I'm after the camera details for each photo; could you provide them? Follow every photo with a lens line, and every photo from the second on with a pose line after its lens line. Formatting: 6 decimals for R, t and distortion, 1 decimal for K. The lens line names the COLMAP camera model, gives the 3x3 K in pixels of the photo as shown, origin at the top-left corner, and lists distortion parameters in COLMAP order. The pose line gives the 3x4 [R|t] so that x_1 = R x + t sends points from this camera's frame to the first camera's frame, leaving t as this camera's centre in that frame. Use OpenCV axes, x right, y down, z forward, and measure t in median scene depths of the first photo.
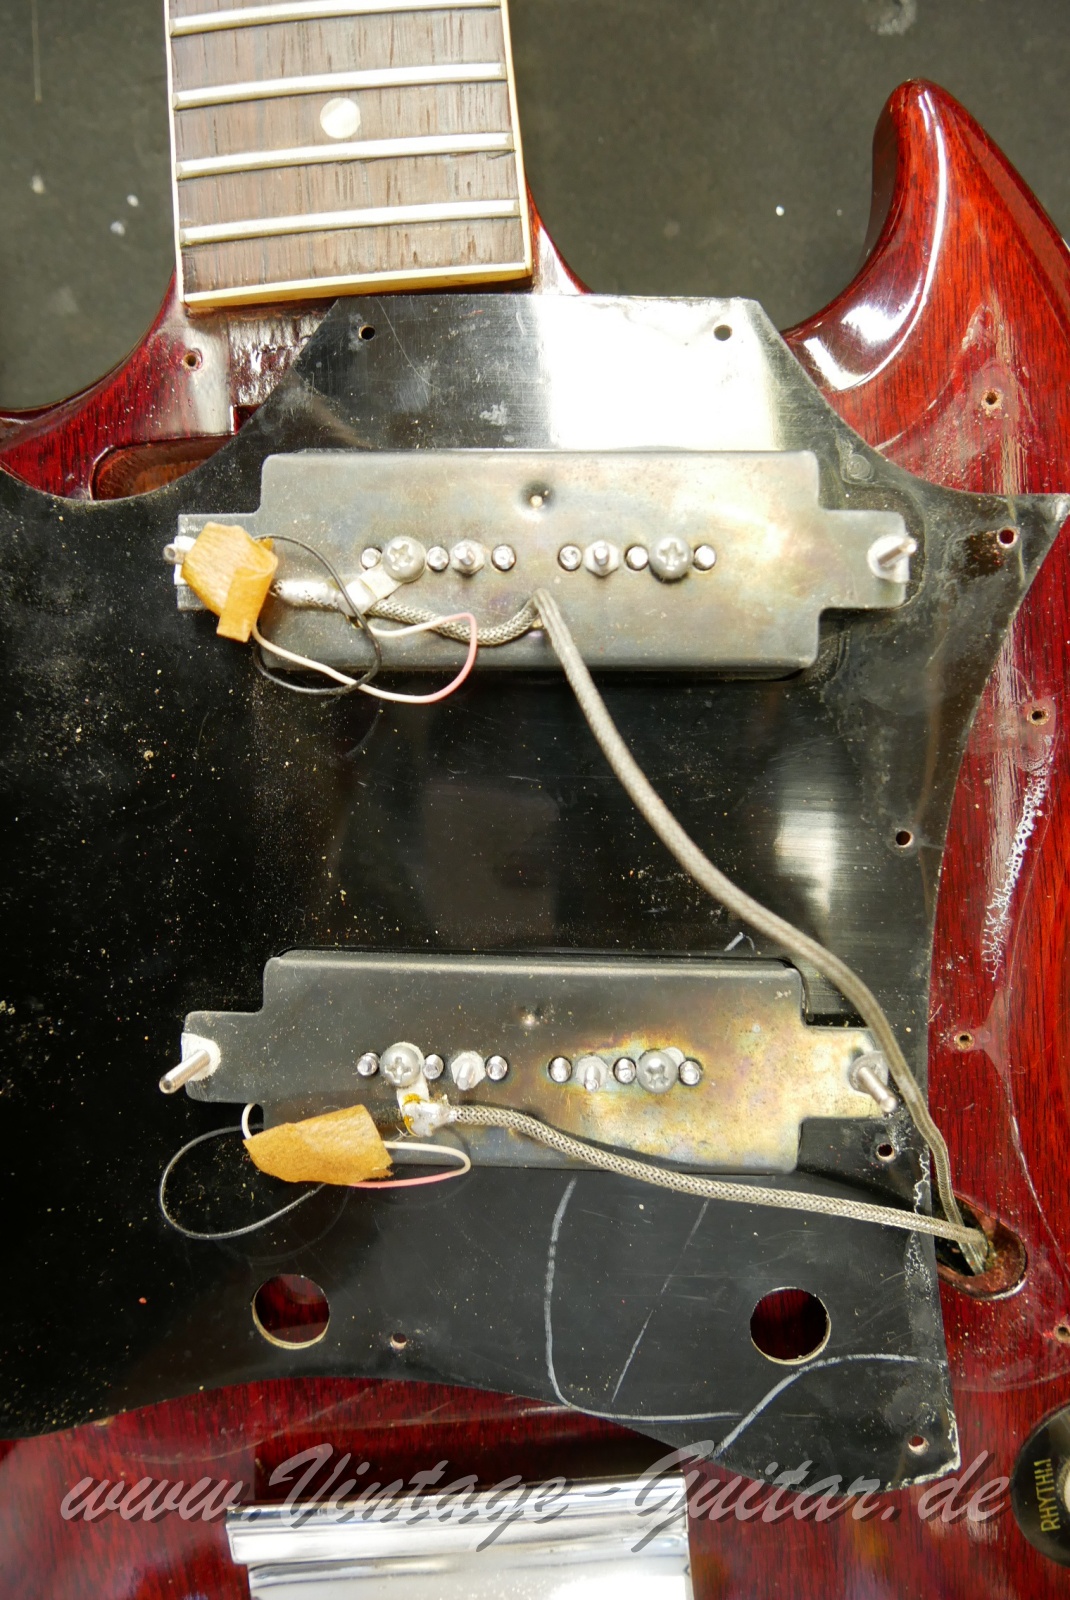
lens RADIAL K [[1336.0, 0, 533.3], [0, 1336.0, 799.2], [0, 0, 1]] dist [-0.040819, -0.010040]
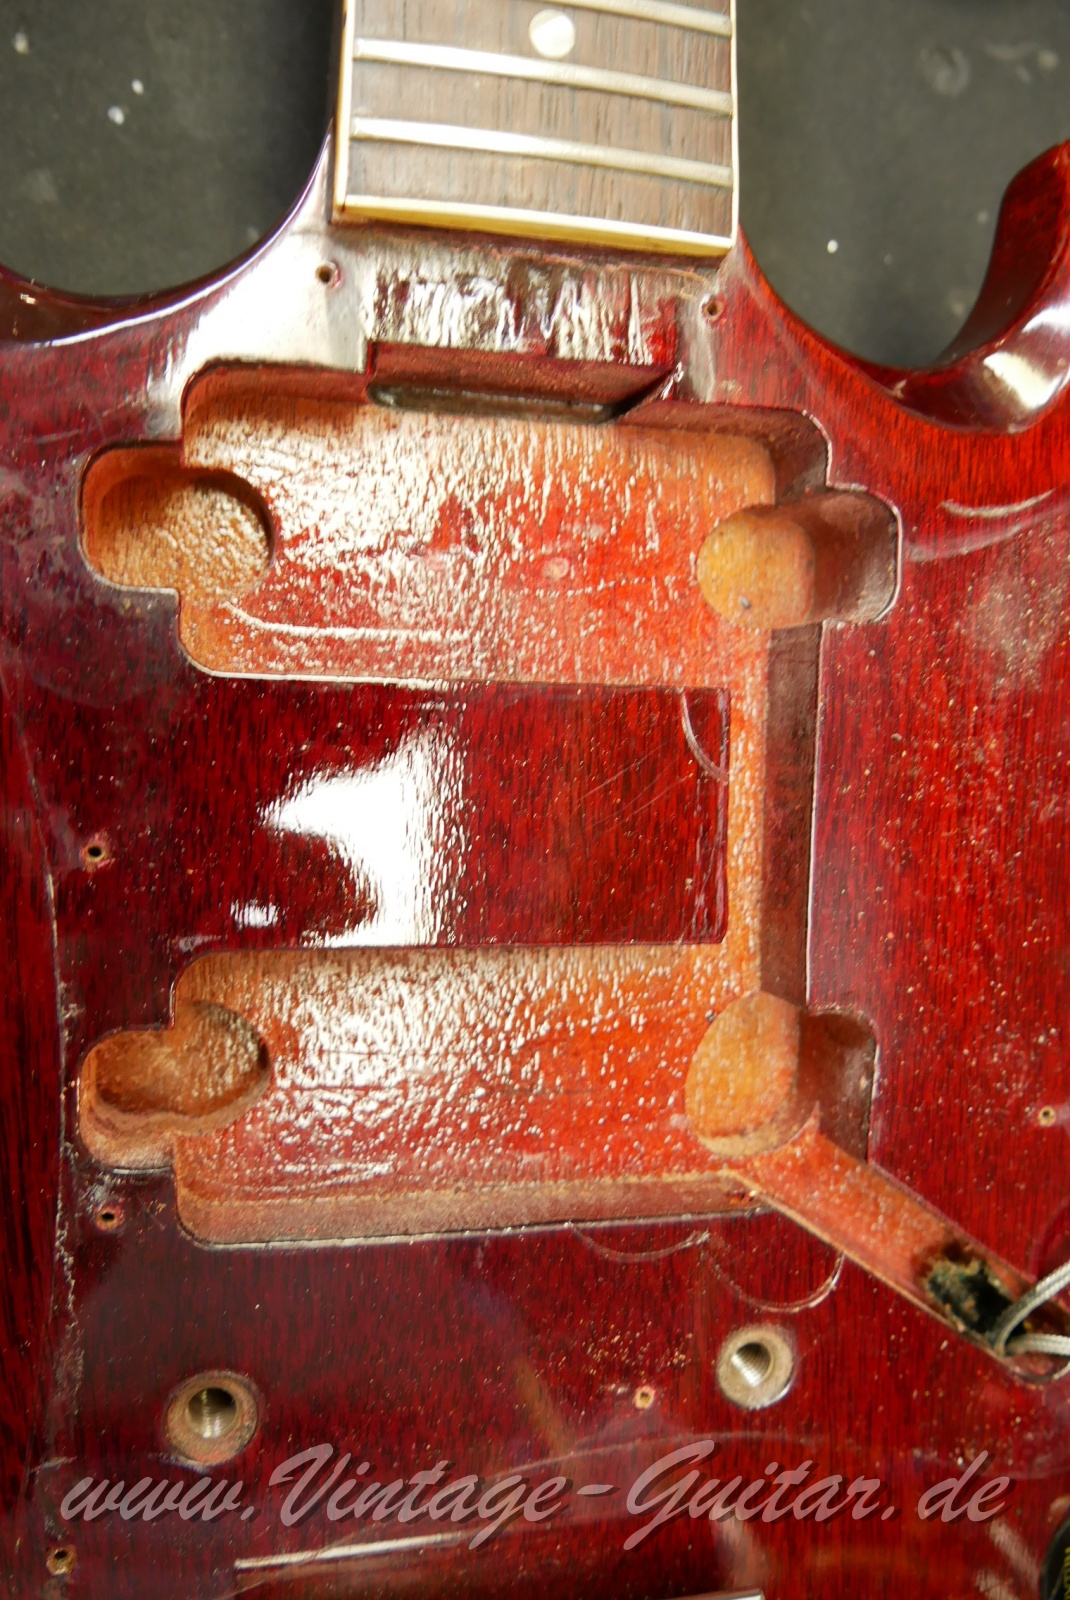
lens RADIAL K [[1336.0, 0, 534.9], [0, 1336.0, 795.8], [0, 0, 1]] dist [-0.040819, -0.010040]
pose [[0.959991, 0.086655, 0.266285, -0.244808], [-0.079262, 0.996114, -0.038407, 0.011640], [-0.268579, 0.015764, 0.963129, 0.127002]]
